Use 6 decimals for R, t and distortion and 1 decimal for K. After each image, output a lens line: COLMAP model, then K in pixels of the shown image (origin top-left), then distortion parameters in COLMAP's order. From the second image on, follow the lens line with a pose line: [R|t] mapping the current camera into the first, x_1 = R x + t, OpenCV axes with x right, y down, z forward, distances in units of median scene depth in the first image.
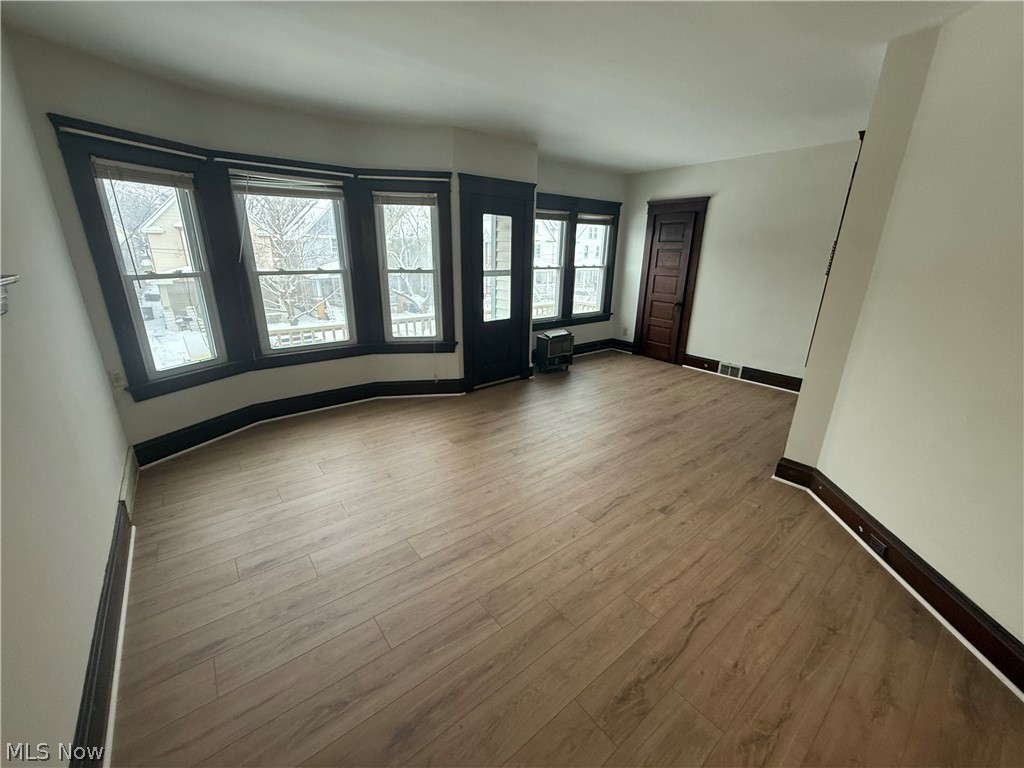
lens RADIAL K [[406.4, 0, 510.7], [0, 406.4, 384.4], [0, 0, 1]] dist [-0.001909, 0.000823]
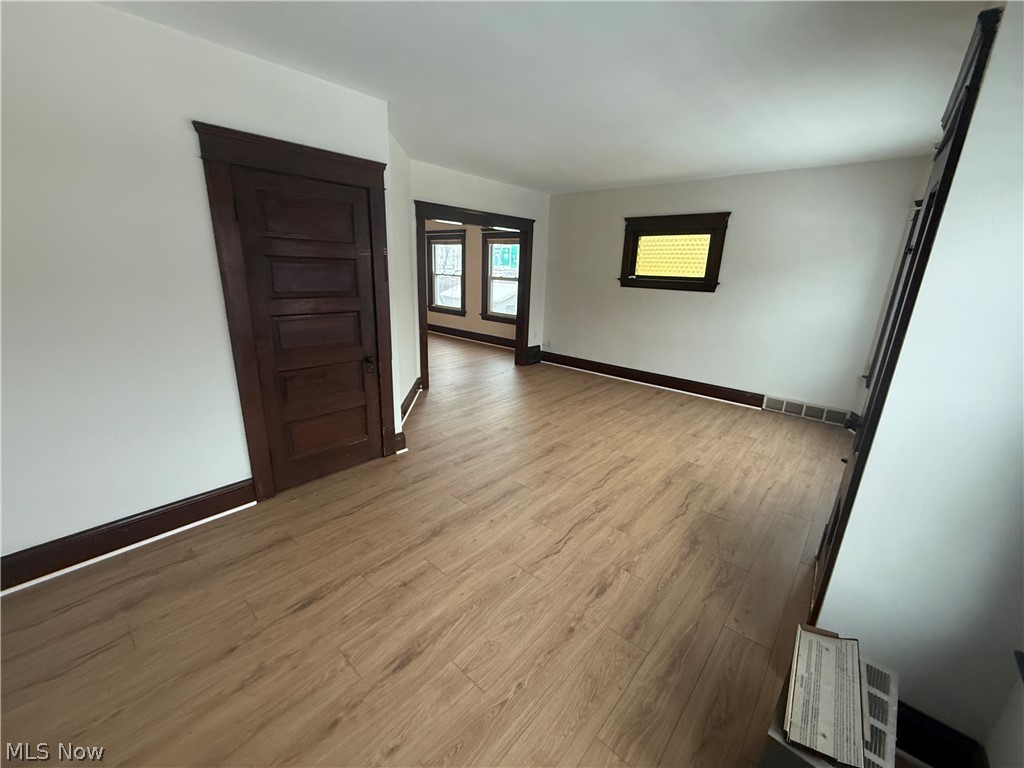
lens RADIAL K [[406.4, 0, 510.7], [0, 406.4, 383.5], [0, 0, 1]] dist [-0.001909, 0.000823]
pose [[-0.985109, 0.005276, -0.171850, 0.439294], [-0.093573, 0.822079, 0.561632, -0.505340], [0.144237, 0.569349, -0.809344, 1.516102]]
